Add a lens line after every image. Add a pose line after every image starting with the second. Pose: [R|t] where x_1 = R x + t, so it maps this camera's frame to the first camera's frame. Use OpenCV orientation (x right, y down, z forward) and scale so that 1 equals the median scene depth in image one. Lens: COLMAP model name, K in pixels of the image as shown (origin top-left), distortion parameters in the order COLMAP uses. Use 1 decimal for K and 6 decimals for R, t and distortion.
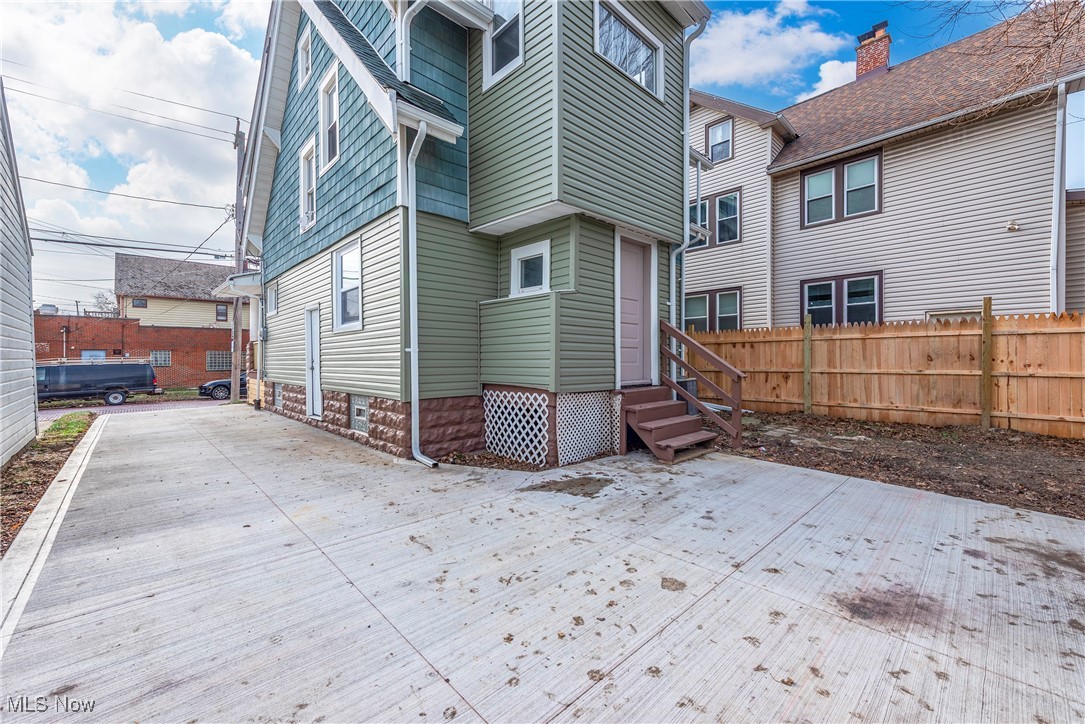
lens RADIAL K [[429.8, 0, 539.8], [0, 429.8, 358.7], [0, 0, 1]] dist [0.017922, -0.004927]
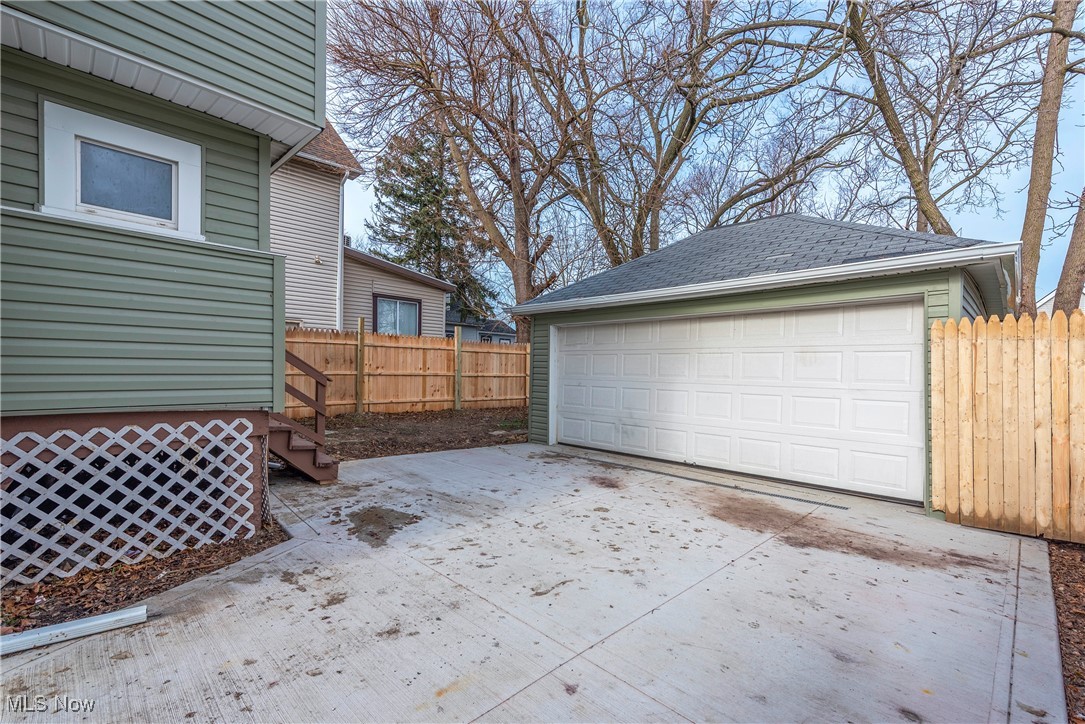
lens RADIAL K [[493.3, 0, 542.9], [0, 493.3, 379.8], [0, 0, 1]] dist [0.013901, -0.000547]
pose [[-0.038032, -0.027442, 0.998900, -0.695498], [-0.021496, 0.999414, 0.026638, 0.000848], [-0.999045, -0.020459, -0.038600, 0.607910]]
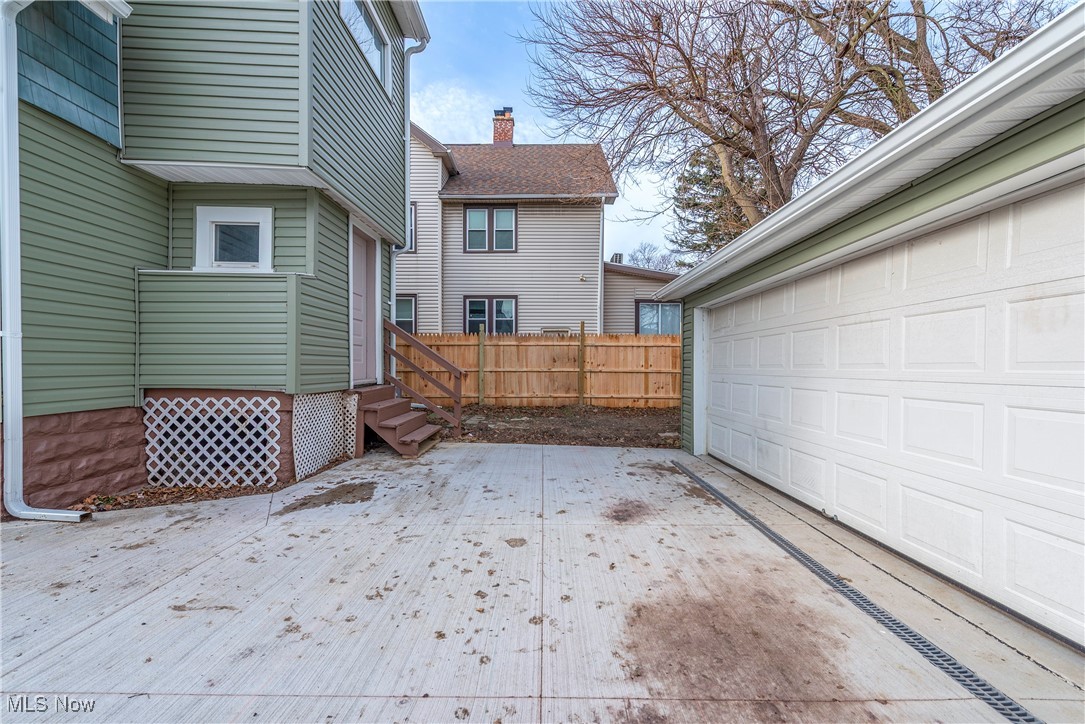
lens RADIAL K [[427.8, 0, 539.6], [0, 427.8, 365.2], [0, 0, 1]] dist [0.015147, -0.004452]
pose [[0.688014, 0.002914, 0.725691, -0.233800], [-0.006095, 0.999980, 0.001763, 0.017496], [-0.725671, -0.005636, 0.688018, 0.072018]]
